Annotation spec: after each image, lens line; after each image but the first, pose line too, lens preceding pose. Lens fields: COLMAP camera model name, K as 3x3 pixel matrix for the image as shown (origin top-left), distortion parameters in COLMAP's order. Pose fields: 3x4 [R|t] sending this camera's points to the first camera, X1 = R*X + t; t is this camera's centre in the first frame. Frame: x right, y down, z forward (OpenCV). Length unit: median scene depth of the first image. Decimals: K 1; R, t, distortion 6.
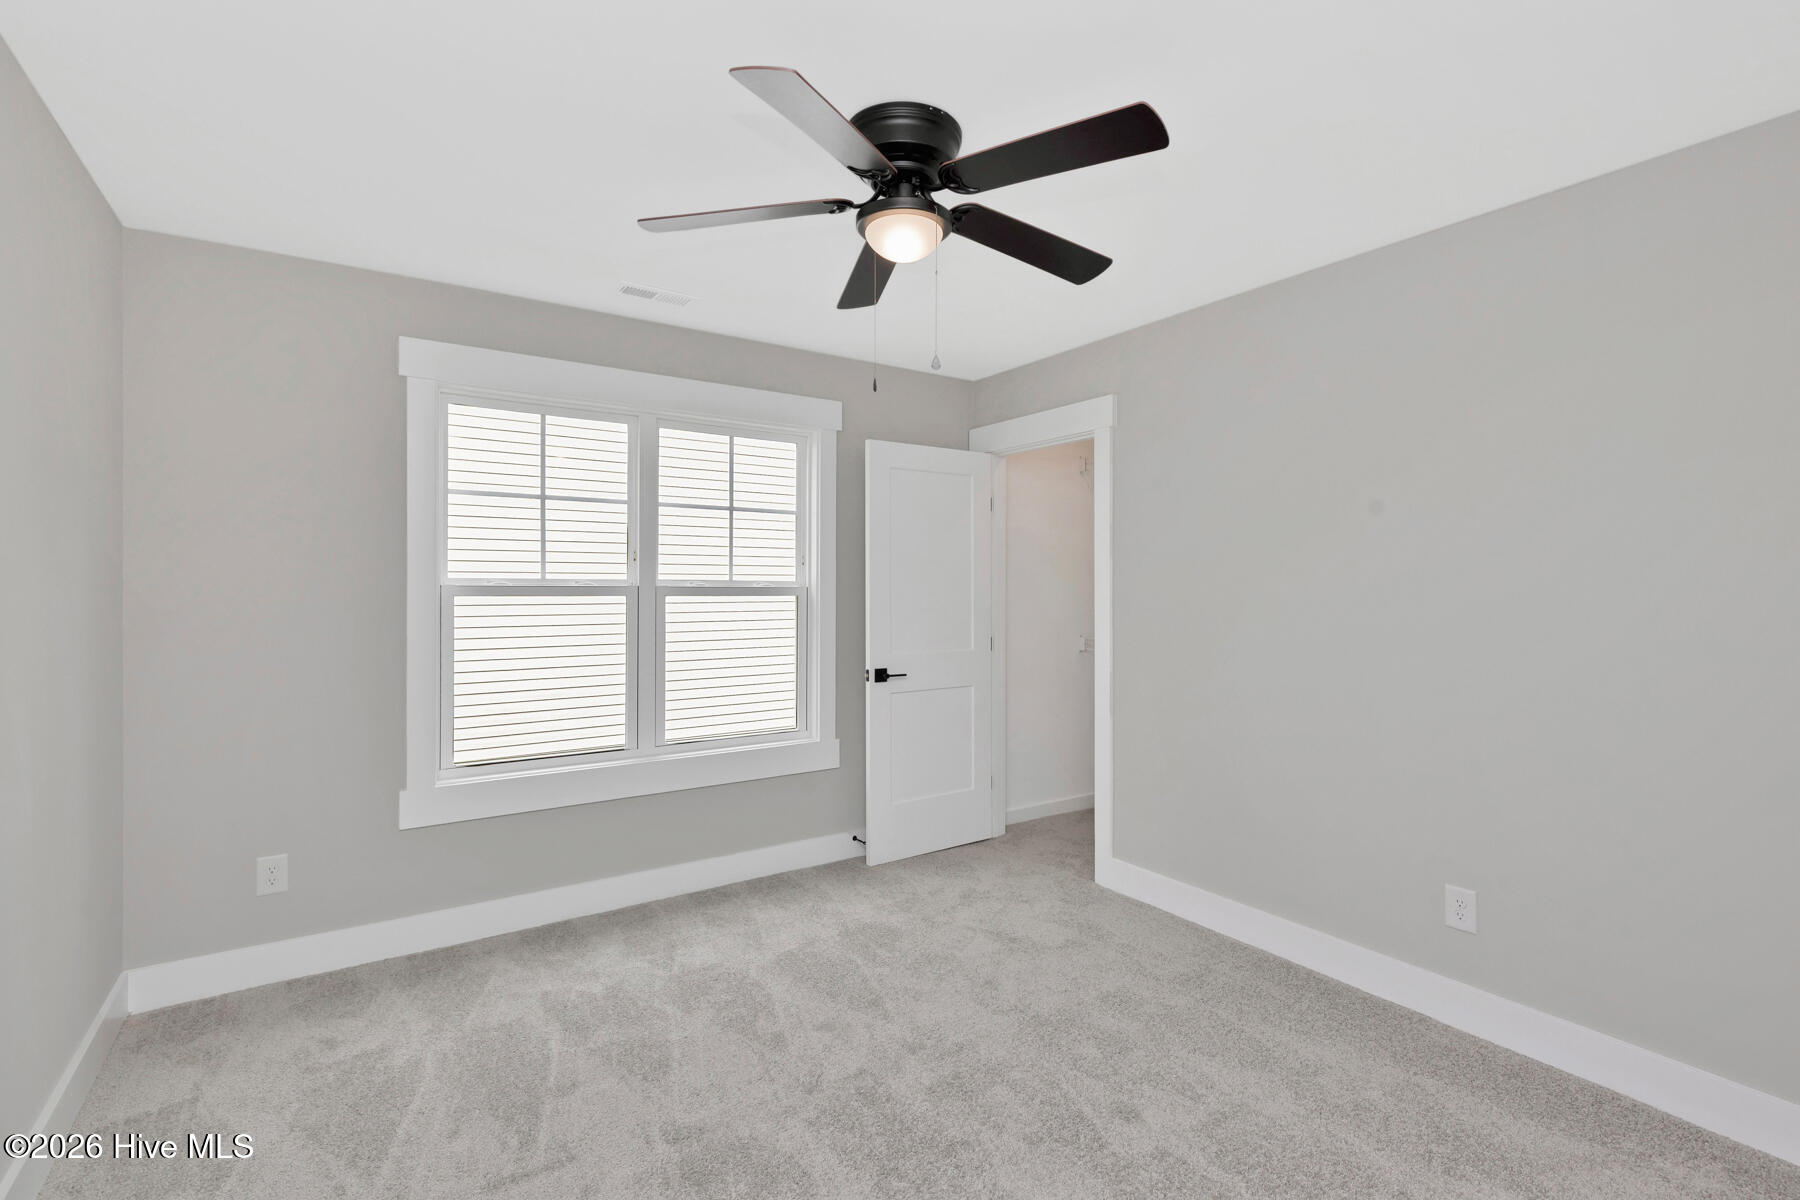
lens RADIAL K [[805.6, 0, 902.4], [0, 805.6, 593.6], [0, 0, 1]] dist [0.005650, -0.000164]
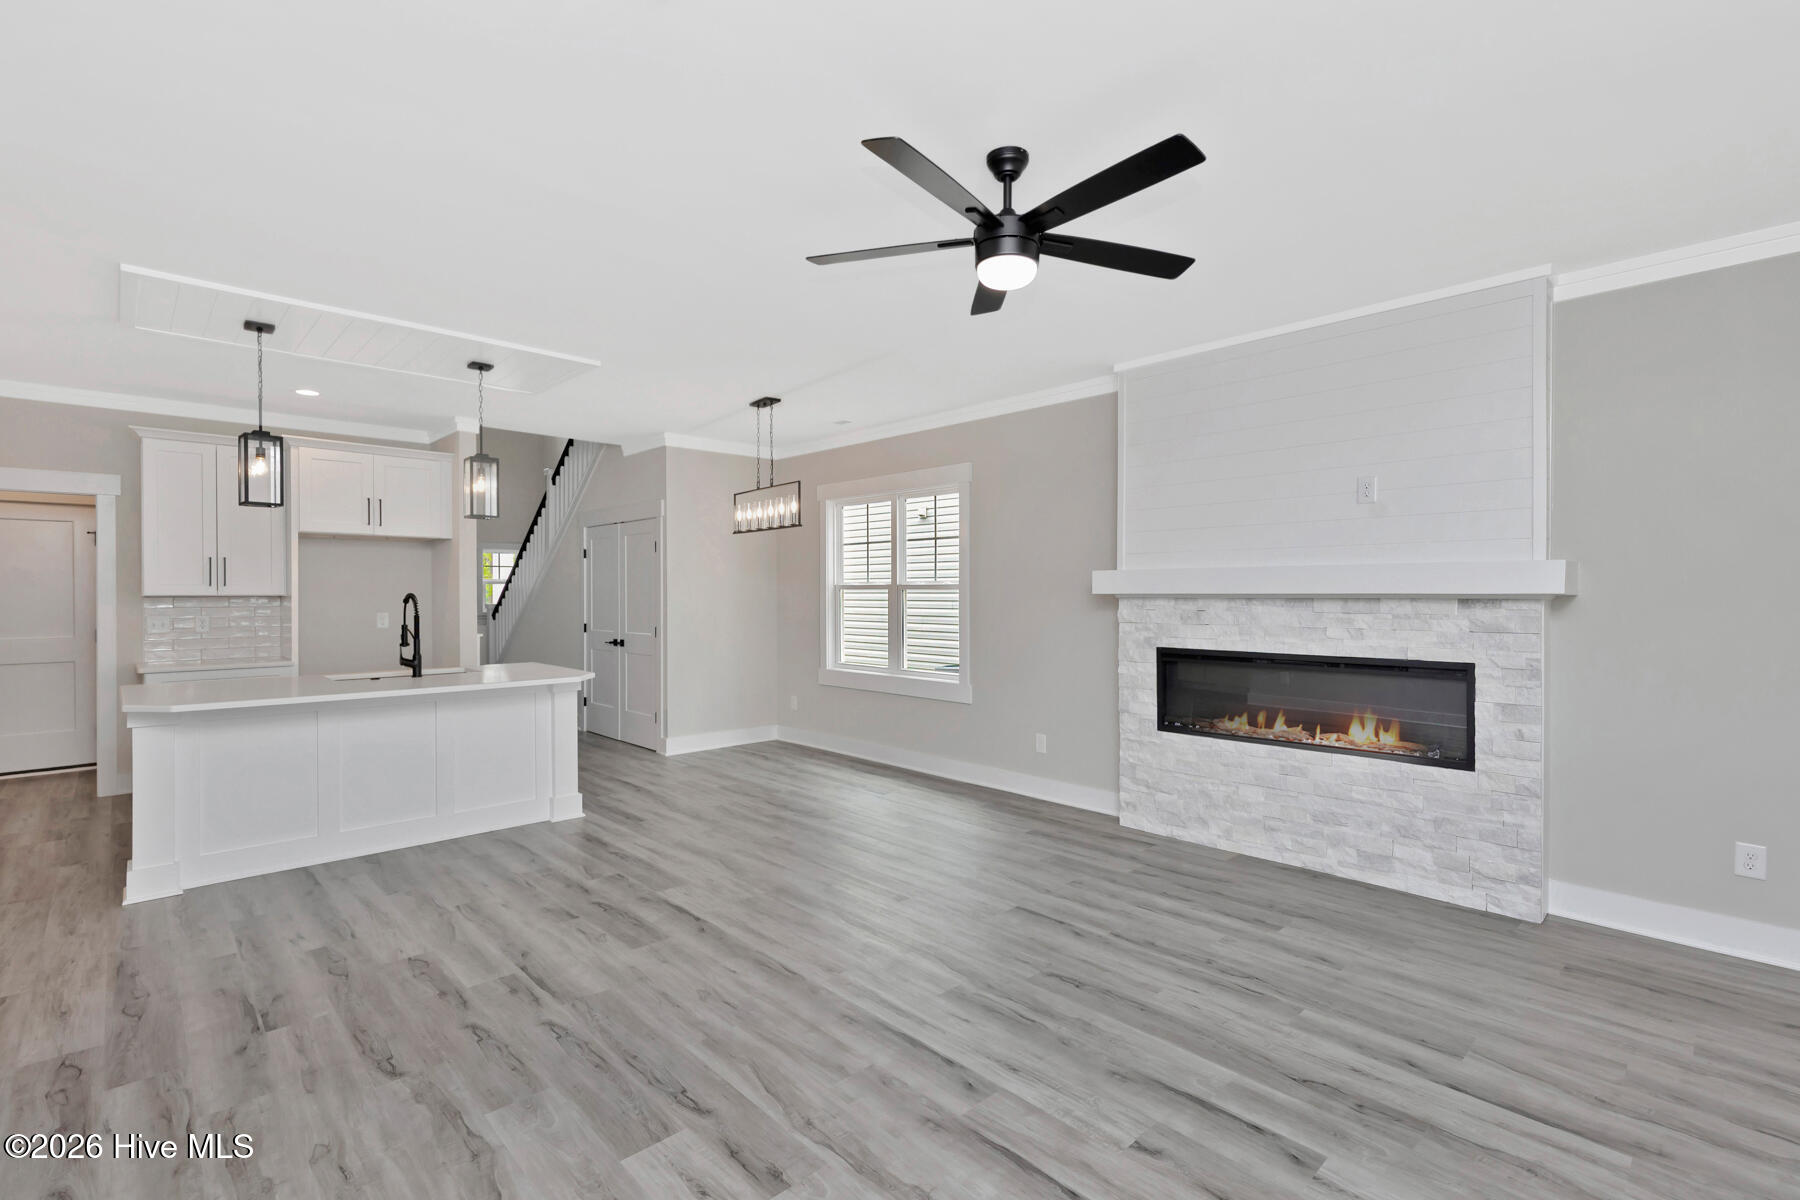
lens RADIAL K [[818.5, 0, 916.8], [0, 818.5, 599.6], [0, 0, 1]] dist [0.002786, -0.000303]
pose [[0.172534, 0.007448, -0.984975, 1.536379], [-0.000965, 0.999972, 0.007392, 0.010790], [0.985003, -0.000325, 0.172537, 0.689492]]
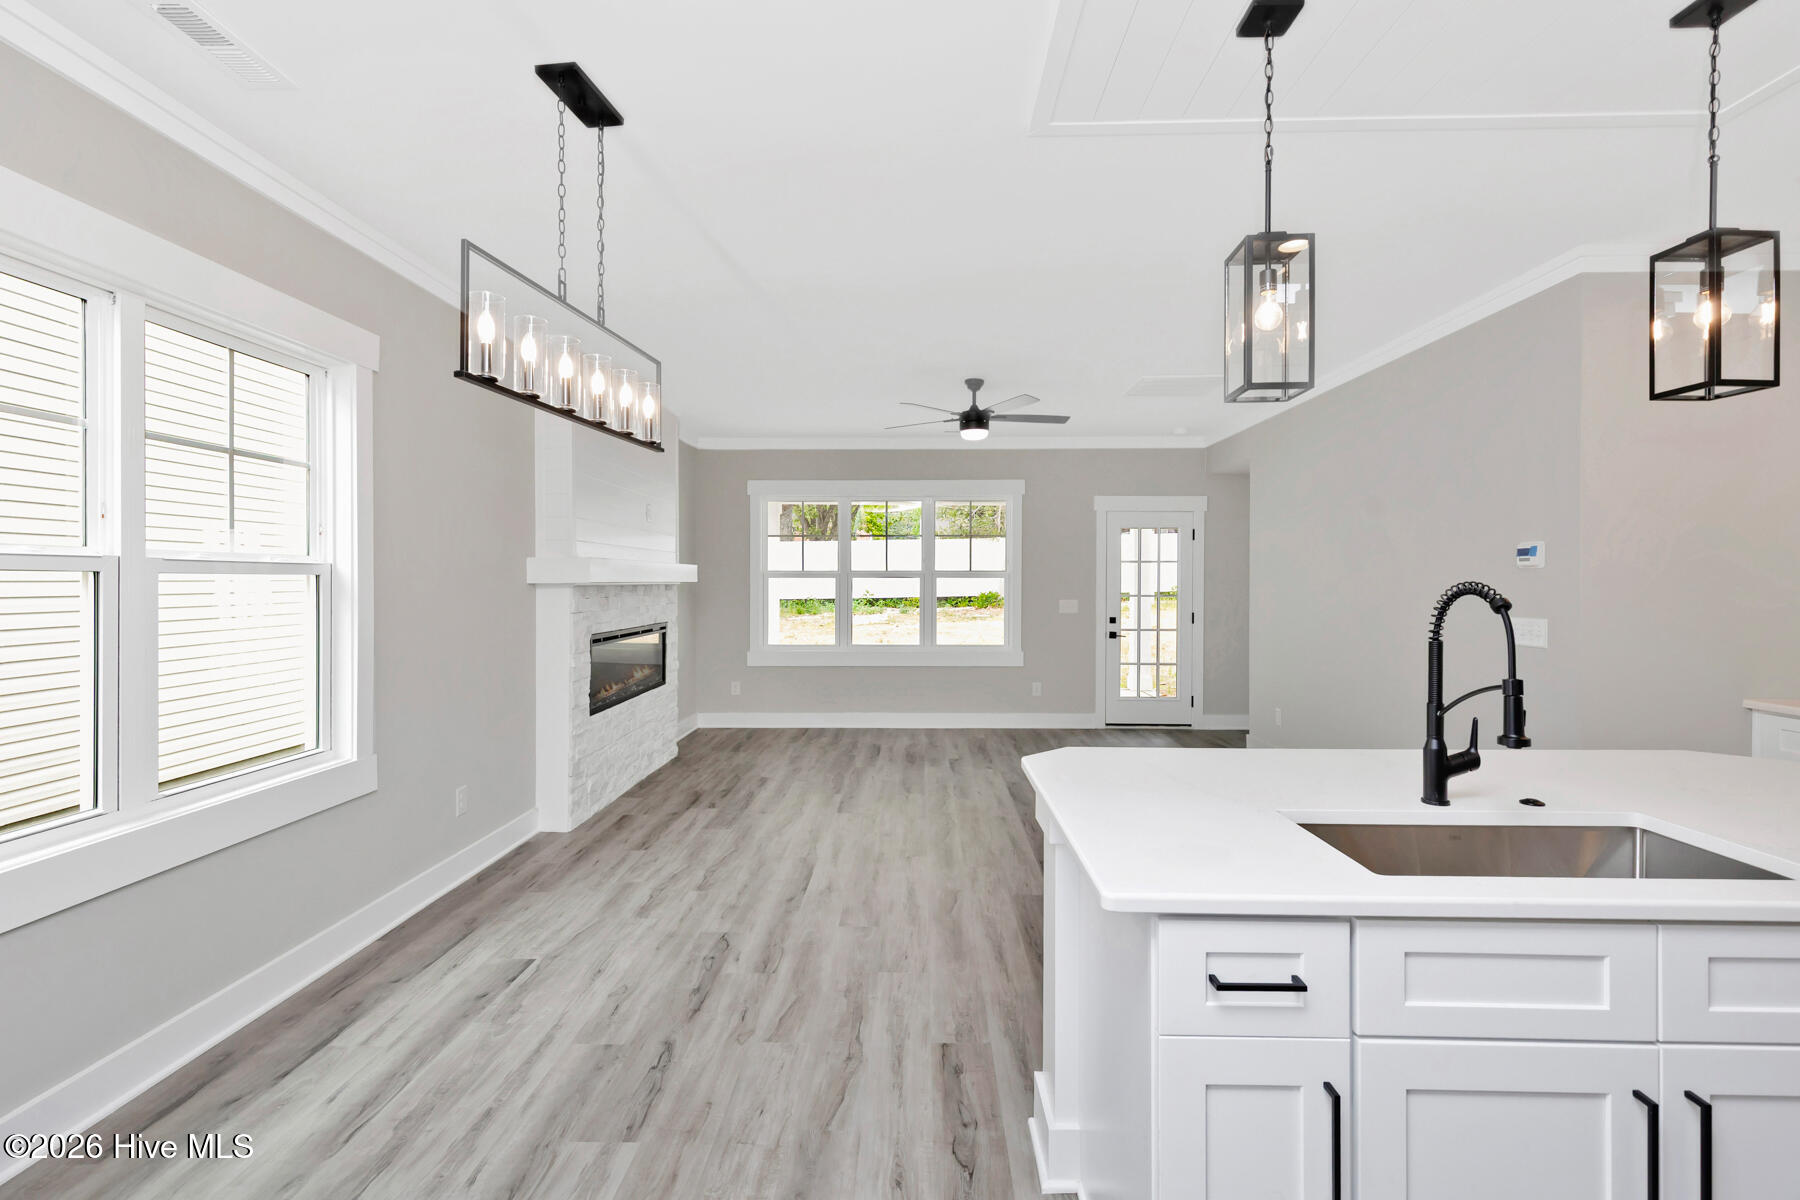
lens RADIAL K [[816.8, 0, 900.7], [0, 816.8, 584.5], [0, 0, 1]] dist [0.001775, -0.000300]
pose [[0.585641, -0.004296, 0.810559, -0.470015], [0.001945, 0.999991, 0.003895, 0.010231], [-0.810568, -0.000704, 0.585644, 0.103795]]
